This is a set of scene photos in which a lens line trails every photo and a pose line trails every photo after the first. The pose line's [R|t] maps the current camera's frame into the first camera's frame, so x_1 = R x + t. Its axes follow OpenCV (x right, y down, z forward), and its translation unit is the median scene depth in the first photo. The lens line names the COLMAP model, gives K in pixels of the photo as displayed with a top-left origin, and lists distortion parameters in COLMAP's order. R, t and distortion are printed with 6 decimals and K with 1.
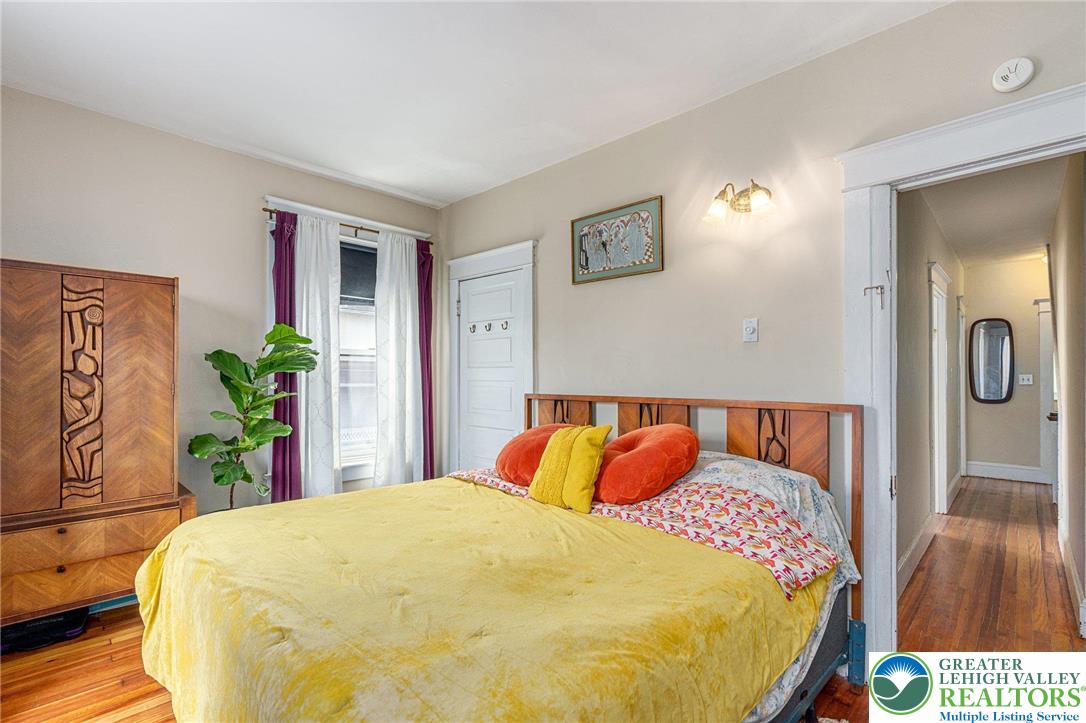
lens RADIAL K [[488.9, 0, 542.8], [0, 488.9, 368.9], [0, 0, 1]] dist [-0.004256, 0.001012]
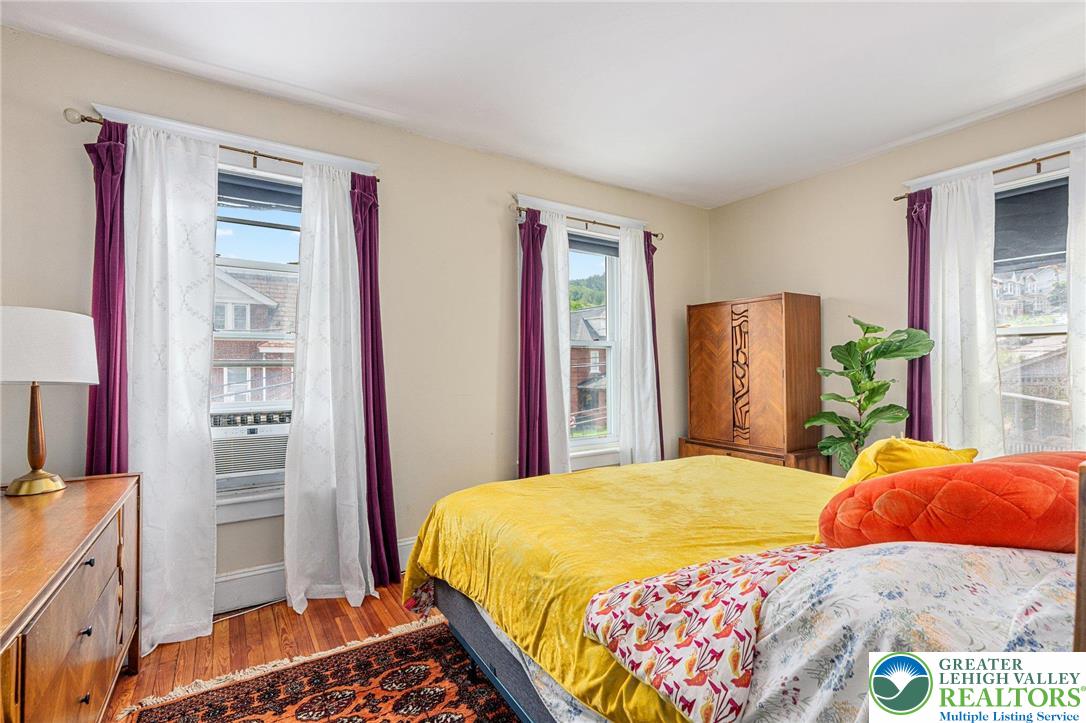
lens RADIAL K [[488.9, 0, 542.8], [0, 488.9, 365.1], [0, 0, 1]] dist [-0.004256, 0.001012]
pose [[-0.213244, -0.008717, -0.976960, 0.802615], [0.018212, 0.999751, -0.012896, 0.024806], [0.976829, -0.020542, -0.213033, 0.691544]]
